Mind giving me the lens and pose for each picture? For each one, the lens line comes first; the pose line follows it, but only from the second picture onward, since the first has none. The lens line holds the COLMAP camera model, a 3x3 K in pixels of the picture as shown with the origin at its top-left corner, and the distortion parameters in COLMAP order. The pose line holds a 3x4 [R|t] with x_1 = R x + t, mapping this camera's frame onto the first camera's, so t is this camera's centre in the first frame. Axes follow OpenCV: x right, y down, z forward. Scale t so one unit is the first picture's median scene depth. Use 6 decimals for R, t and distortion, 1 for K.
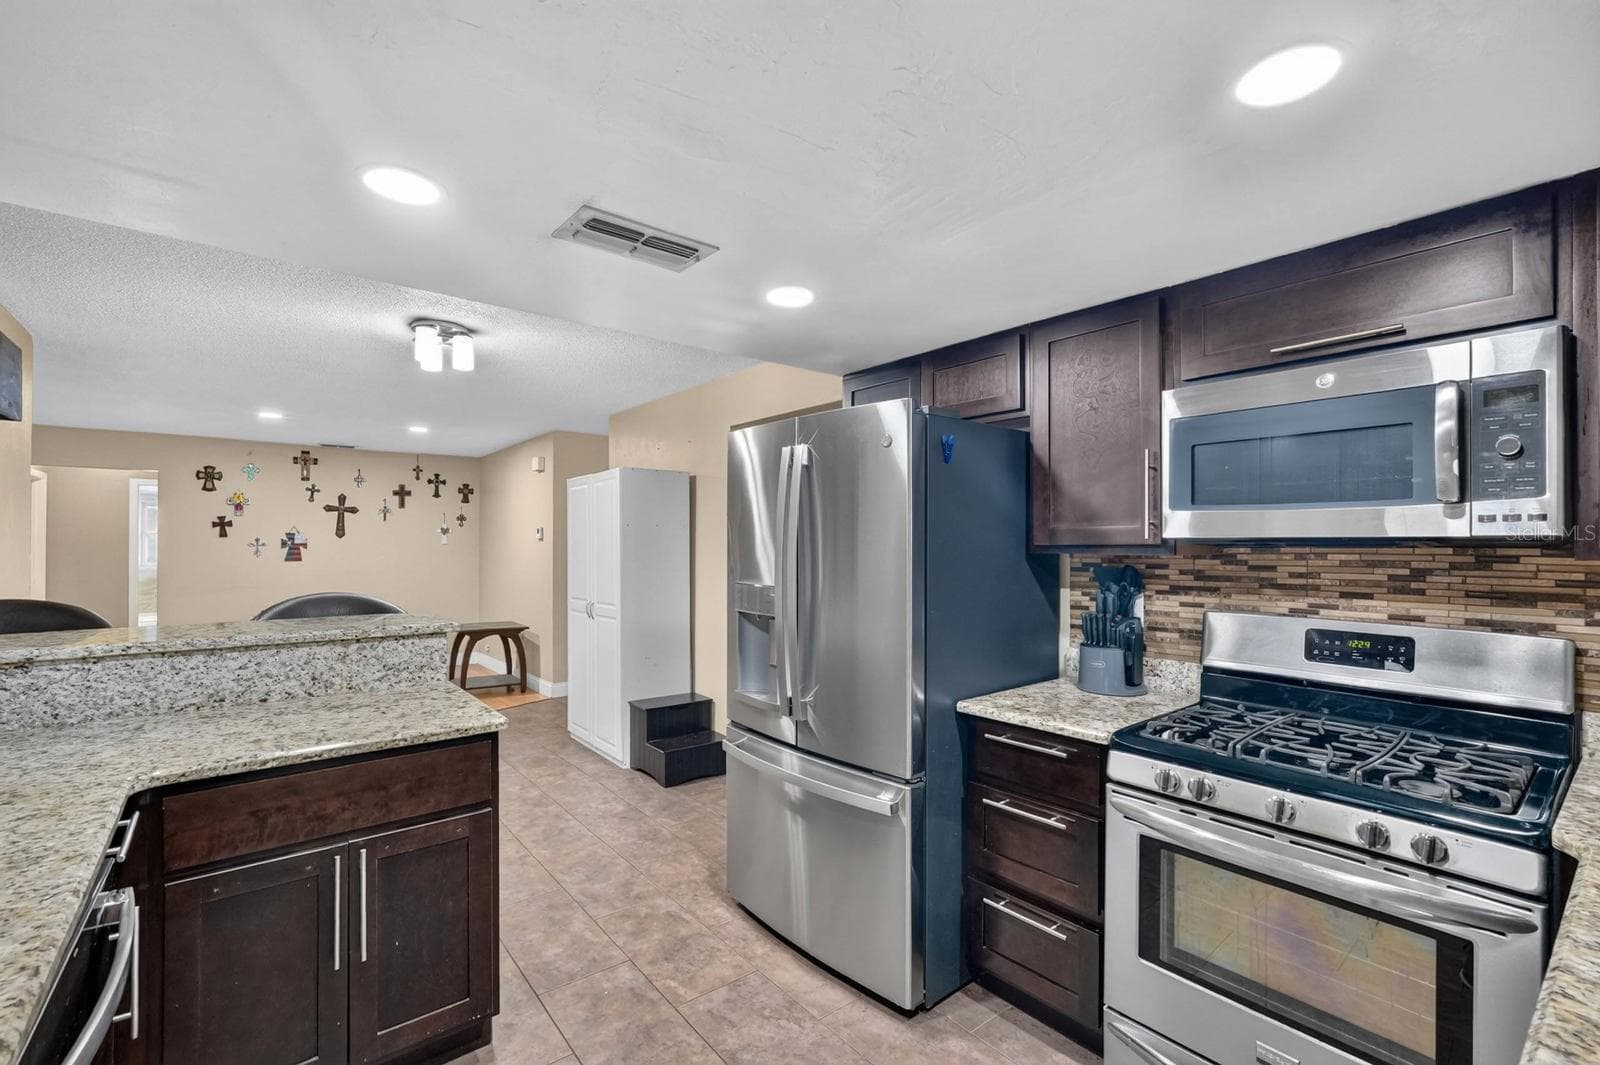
lens RADIAL K [[704.7, 0, 801.0], [0, 704.7, 532.6], [0, 0, 1]] dist [-0.004454, -0.000247]
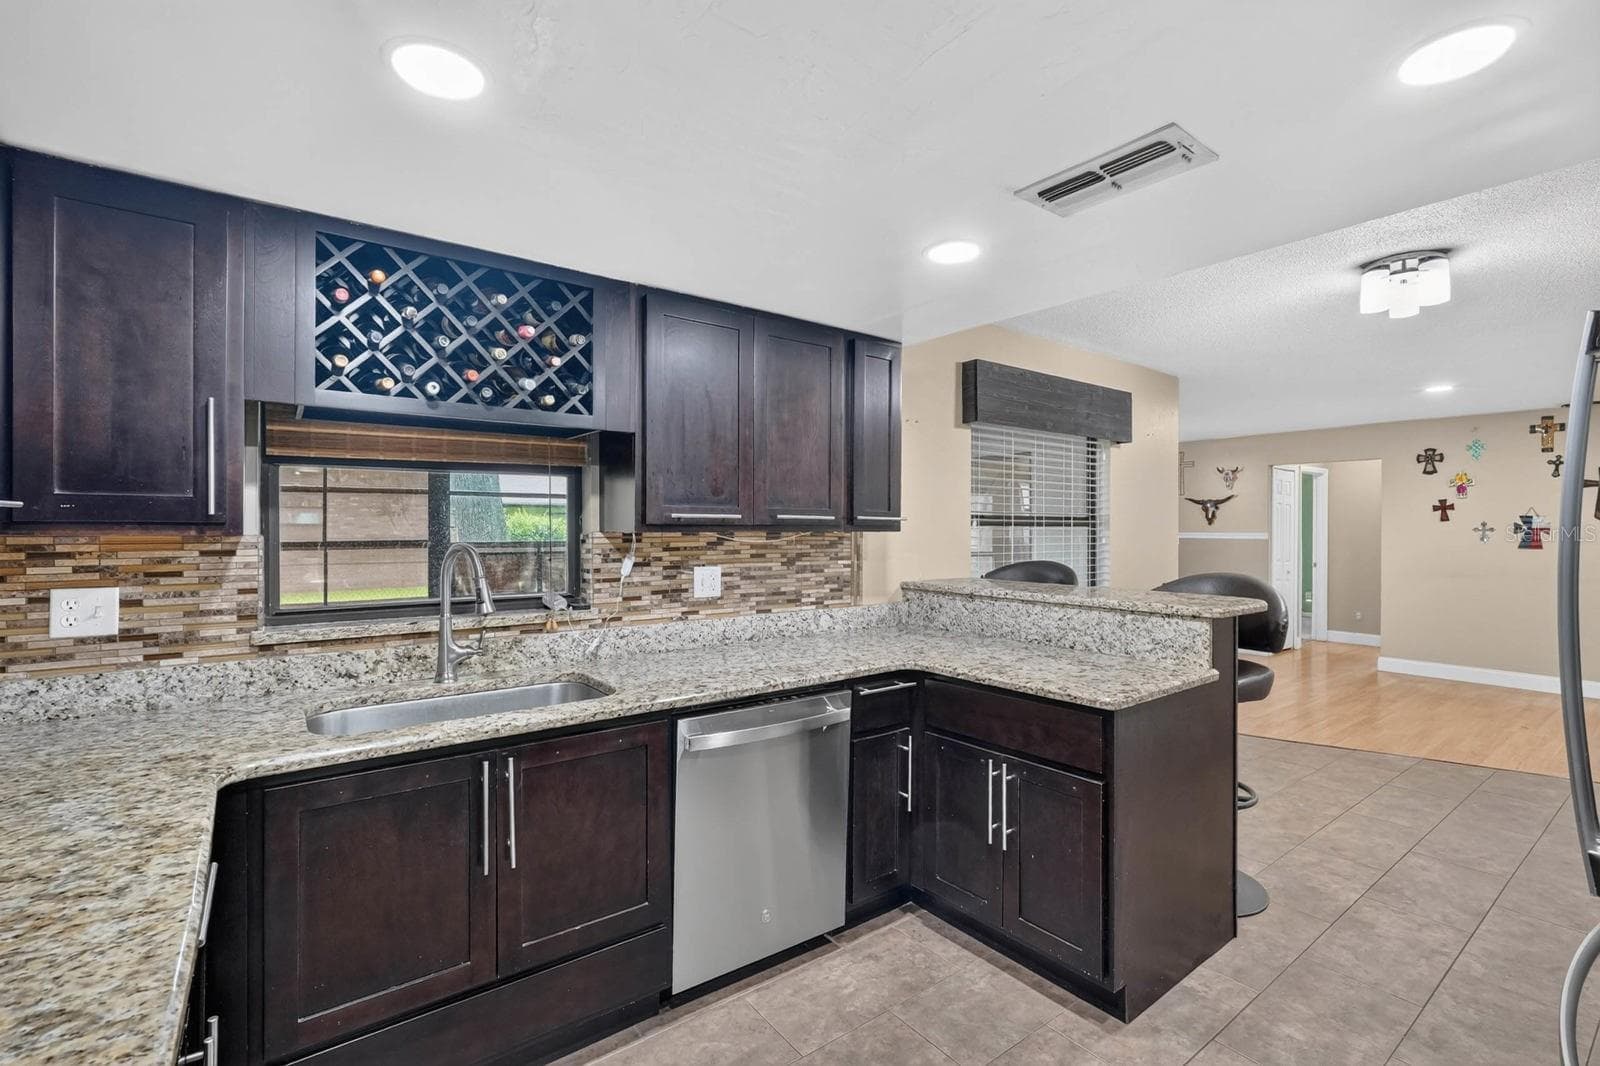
lens RADIAL K [[704.7, 0, 801.0], [0, 704.7, 533.1], [0, 0, 1]] dist [-0.004454, -0.000247]
pose [[-0.023398, 0.007172, -0.999700, 0.329404], [0.014377, 0.999873, 0.006837, 0.007477], [0.999623, -0.014212, -0.023498, 0.324785]]
